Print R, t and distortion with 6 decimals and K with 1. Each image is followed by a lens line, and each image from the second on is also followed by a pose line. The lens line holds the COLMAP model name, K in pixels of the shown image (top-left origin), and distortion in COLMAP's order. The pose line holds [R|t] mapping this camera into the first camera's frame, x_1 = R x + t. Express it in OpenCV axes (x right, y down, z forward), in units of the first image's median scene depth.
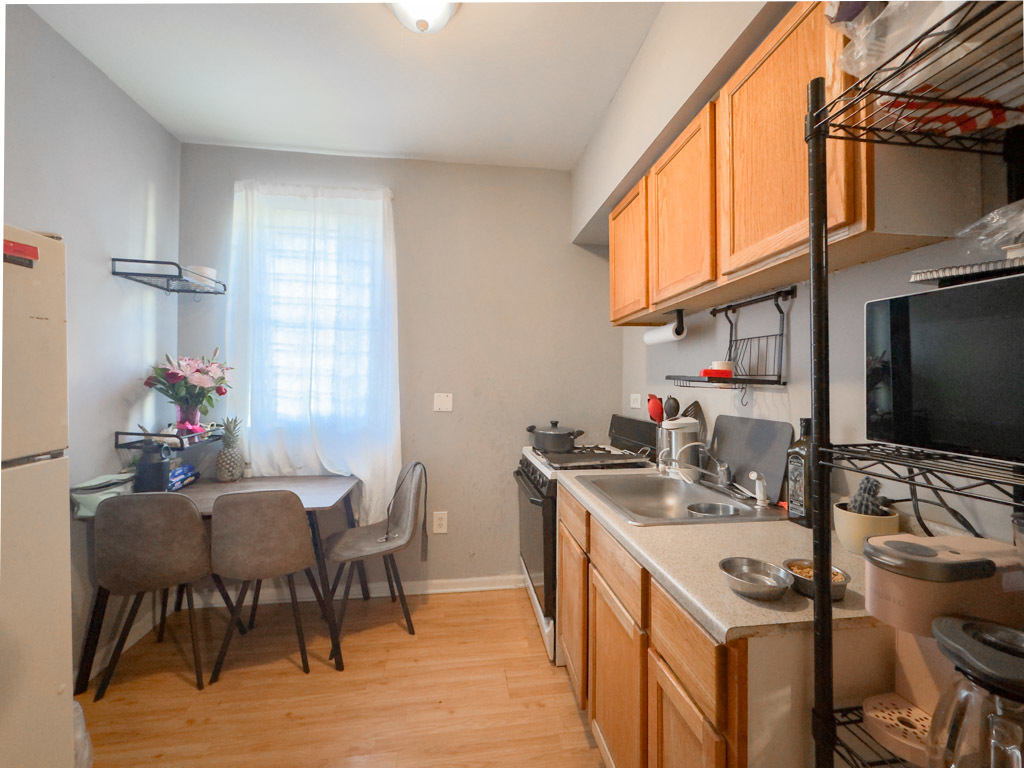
lens RADIAL K [[412.2, 0, 512.0], [0, 412.2, 384.0], [0, 0, 1]] dist [0.000514, 0.000088]
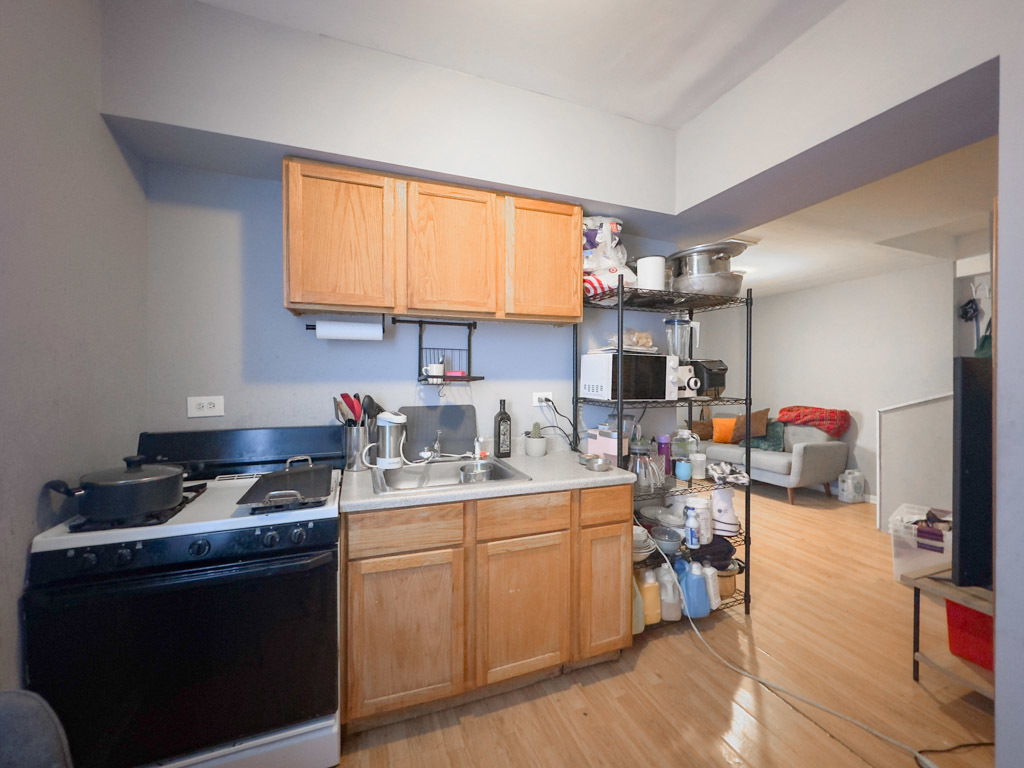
lens RADIAL K [[412.2, 0, 512.0], [0, 412.2, 384.0], [0, 0, 1]] dist [0.000514, 0.000088]
pose [[-0.225788, -0.012010, 0.974103, -0.831696], [0.001107, 0.999920, 0.012585, -0.007238], [-0.974176, 0.003920, -0.225756, 1.060438]]
